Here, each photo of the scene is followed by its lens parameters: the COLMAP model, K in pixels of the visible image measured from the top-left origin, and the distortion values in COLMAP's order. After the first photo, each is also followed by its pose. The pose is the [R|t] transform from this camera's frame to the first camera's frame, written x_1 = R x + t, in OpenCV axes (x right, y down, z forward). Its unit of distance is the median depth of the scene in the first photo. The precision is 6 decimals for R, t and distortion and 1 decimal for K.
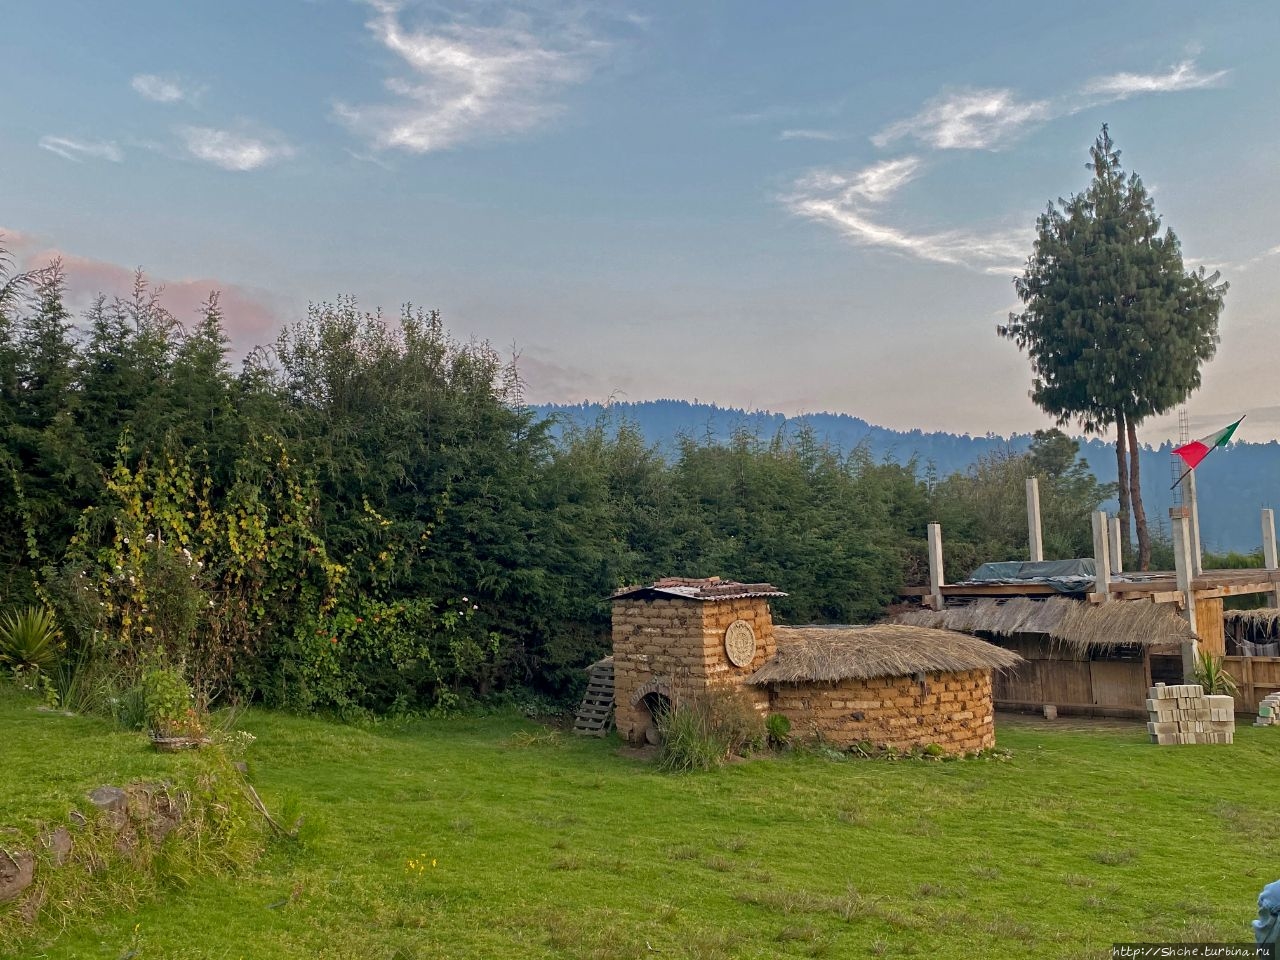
lens RADIAL K [[1192.1, 0, 637.5], [0, 1192.1, 479.7], [0, 0, 1]] dist [0.040300, 0.000000]
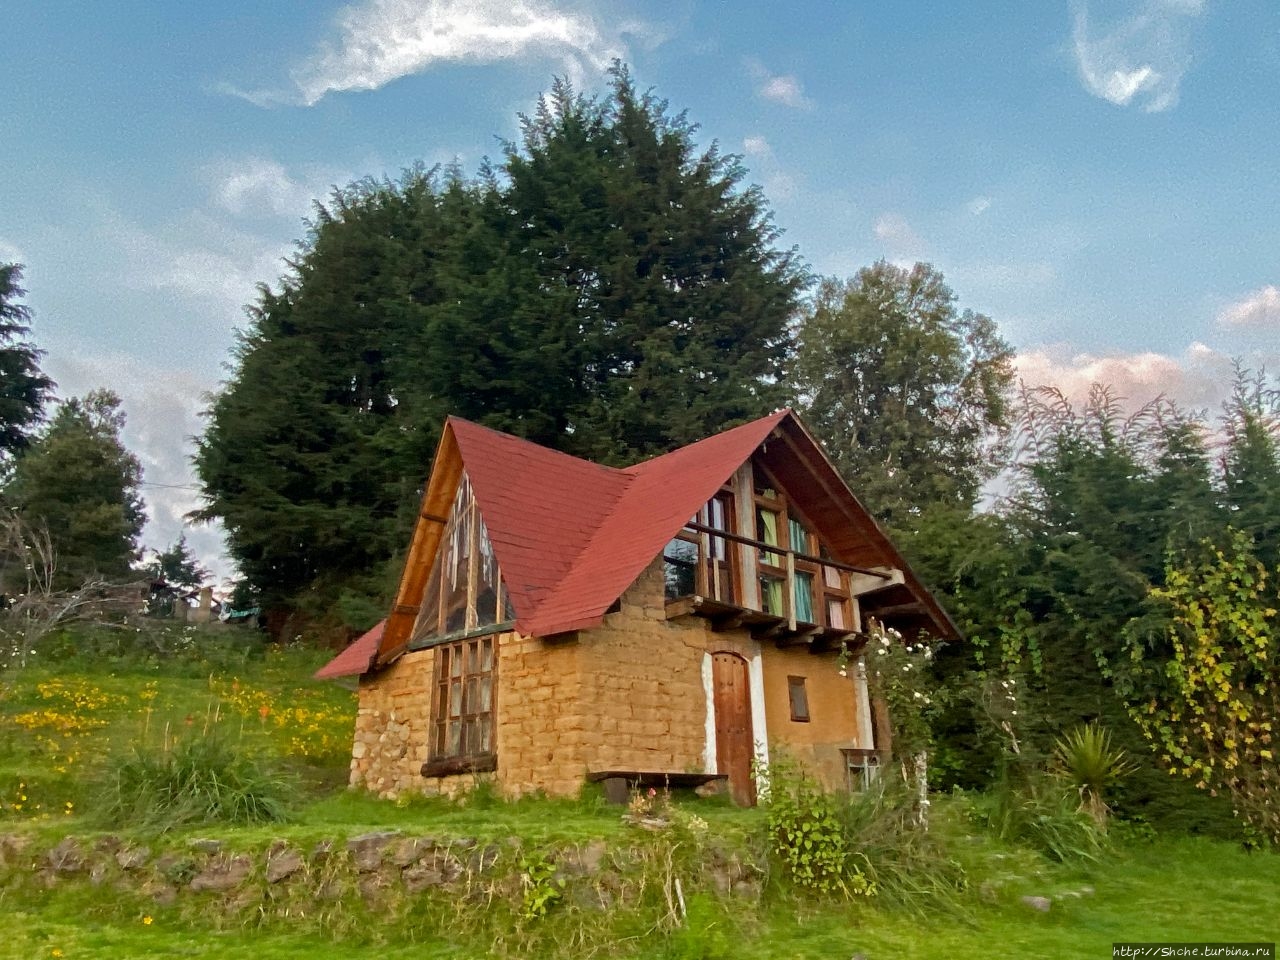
lens RADIAL K [[940.2, 0, 637.5], [0, 940.2, 482.1], [0, 0, 1]] dist [-0.007357, -0.011341]
pose [[0.096033, -0.286106, -0.953374, 0.235966], [0.088078, 0.956486, -0.278168, 0.087076], [0.991474, -0.057258, 0.117054, 0.504313]]
